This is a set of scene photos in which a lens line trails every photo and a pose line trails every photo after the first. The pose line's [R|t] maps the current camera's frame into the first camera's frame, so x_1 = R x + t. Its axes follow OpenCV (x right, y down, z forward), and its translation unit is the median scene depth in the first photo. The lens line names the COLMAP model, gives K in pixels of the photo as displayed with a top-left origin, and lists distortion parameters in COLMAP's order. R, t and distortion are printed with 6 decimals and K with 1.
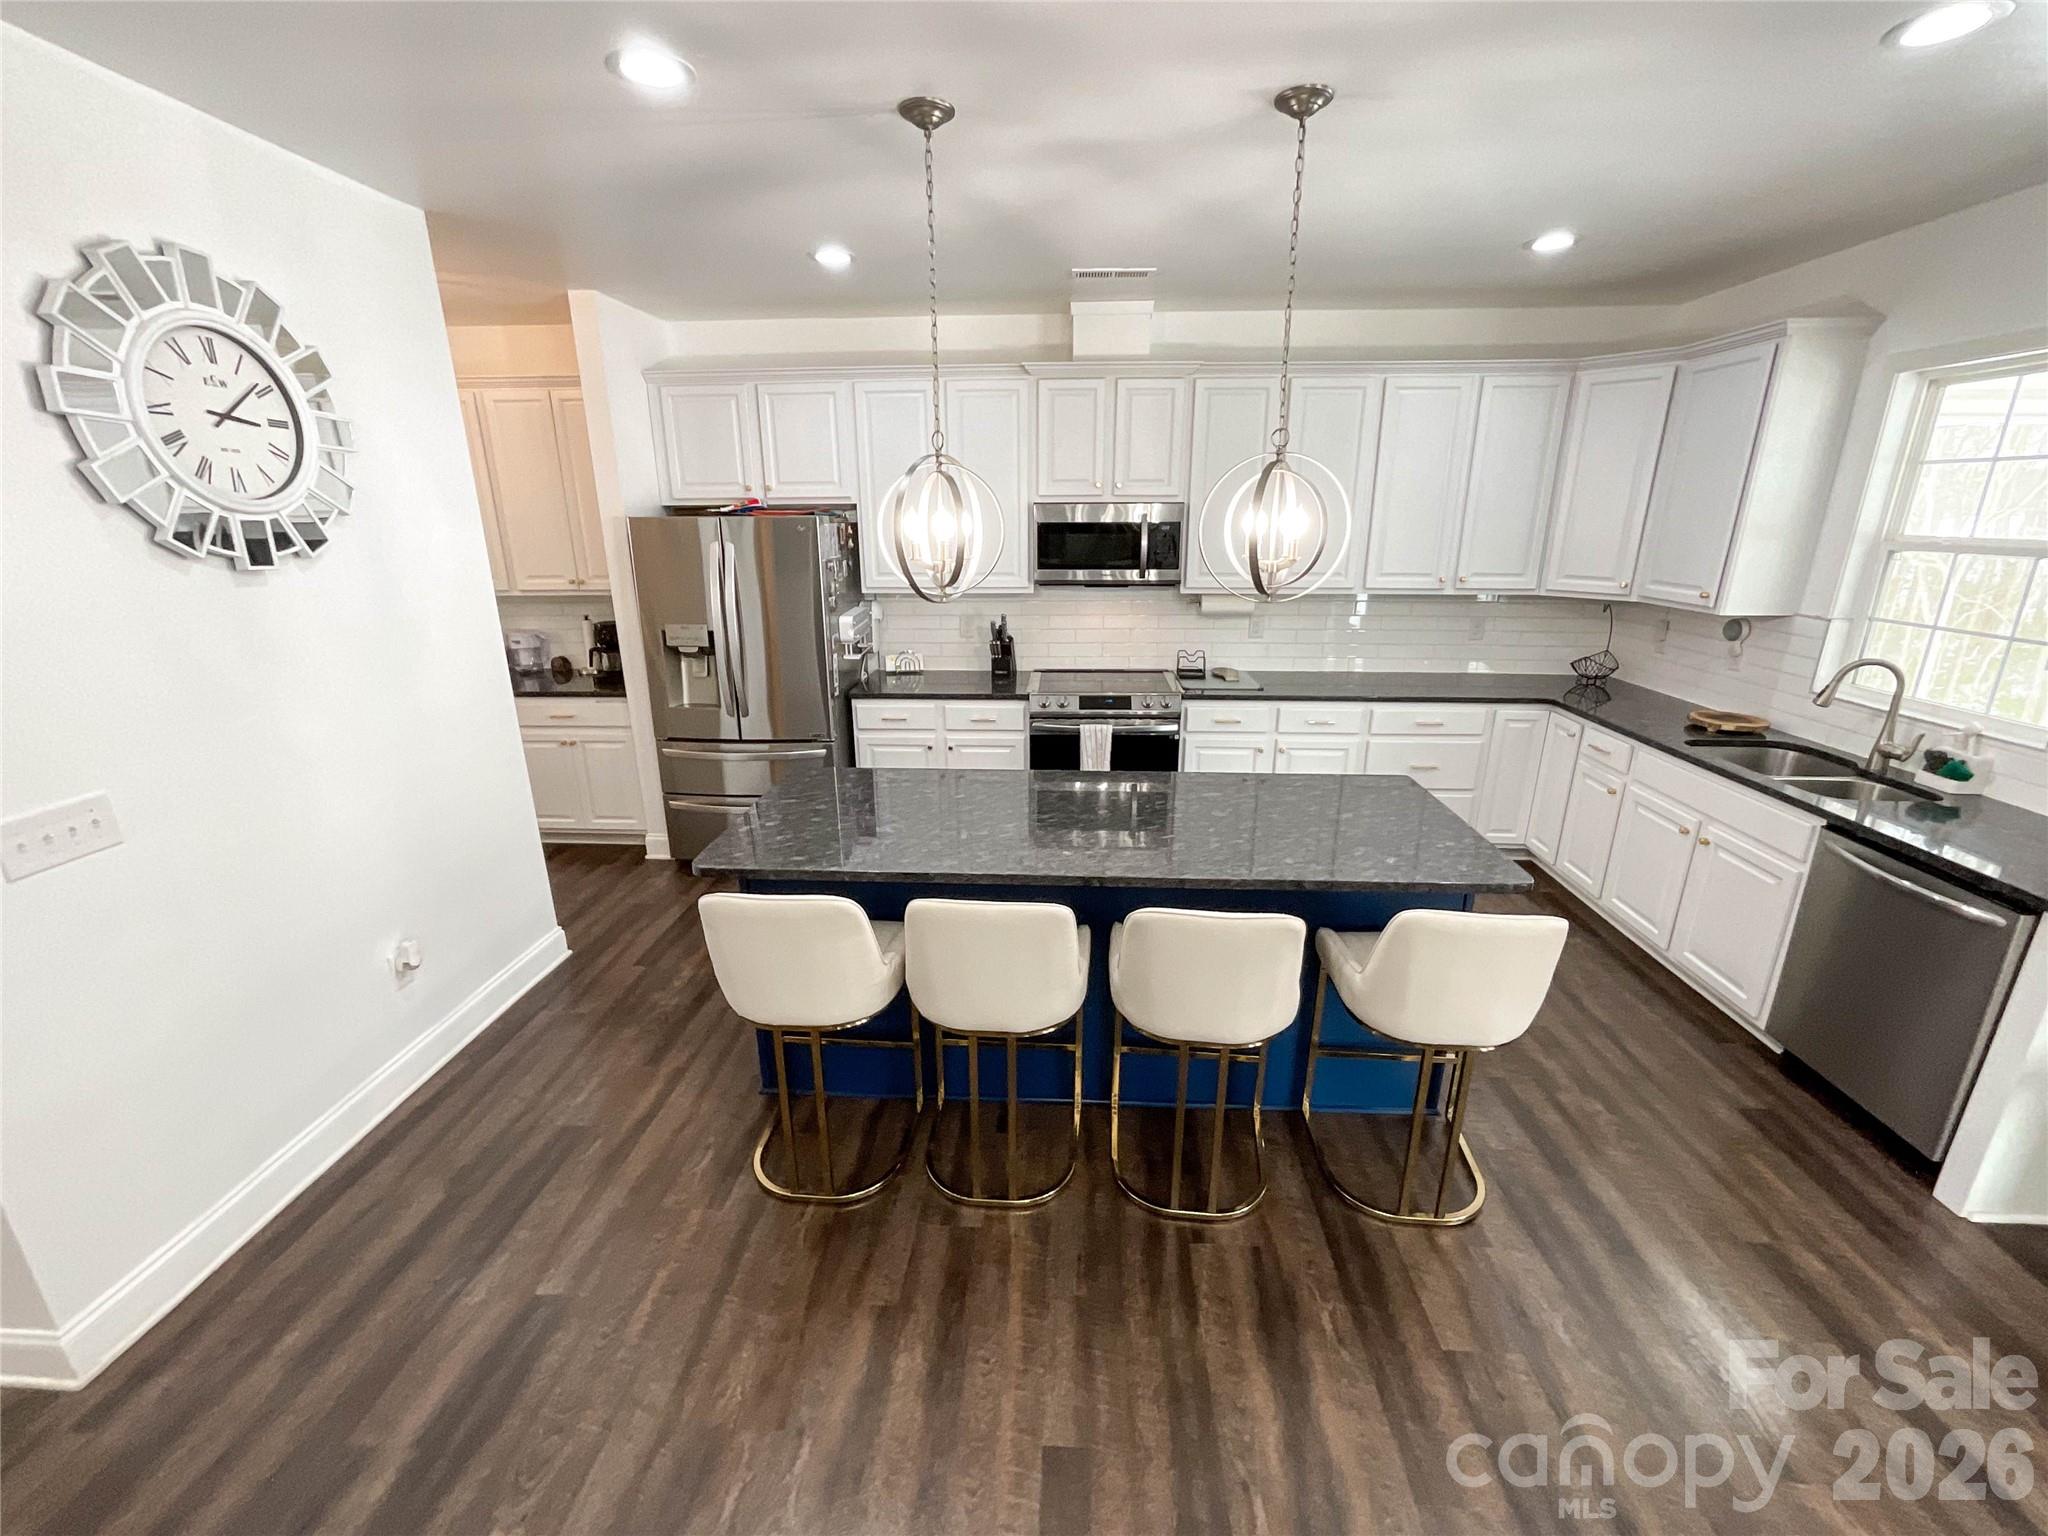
lens RADIAL K [[839.0, 0, 1028.6], [0, 839.0, 770.2], [0, 0, 1]] dist [-0.034695, 0.013430]
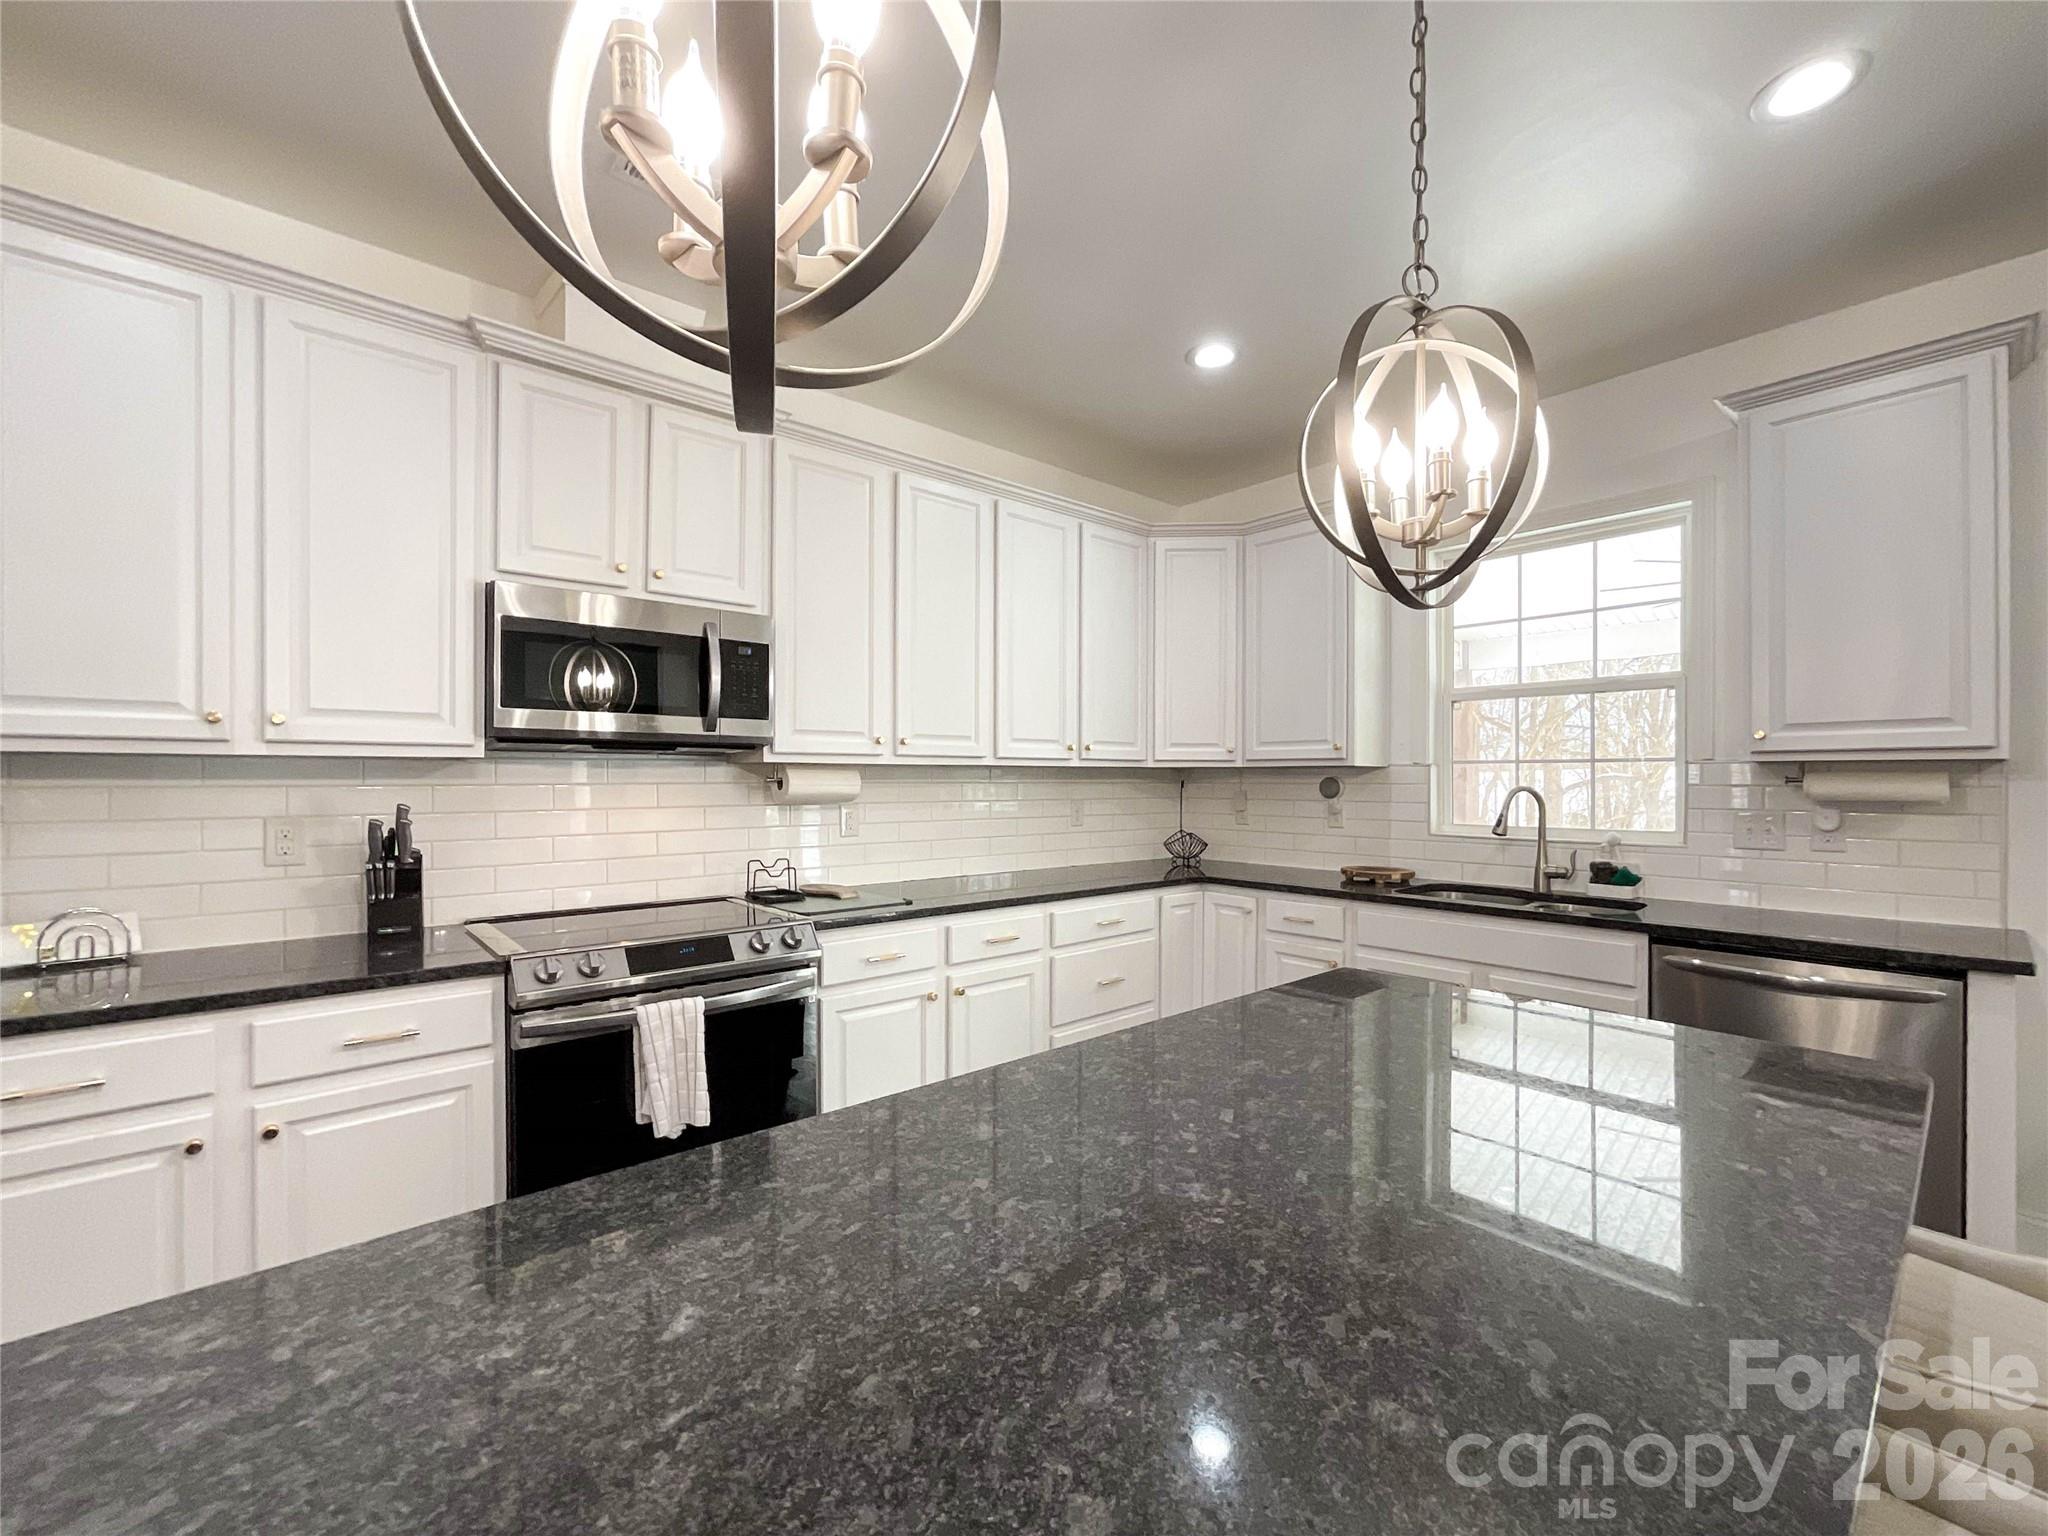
lens RADIAL K [[843.1, 0, 1027.3], [0, 843.1, 785.3], [0, 0, 1]] dist [-0.036469, 0.017360]
pose [[0.714859, 0.000467, 0.699268, -0.112040], [0.203685, 0.956498, -0.208865, -0.029196], [-0.668946, 0.291739, 0.683666, 0.471524]]
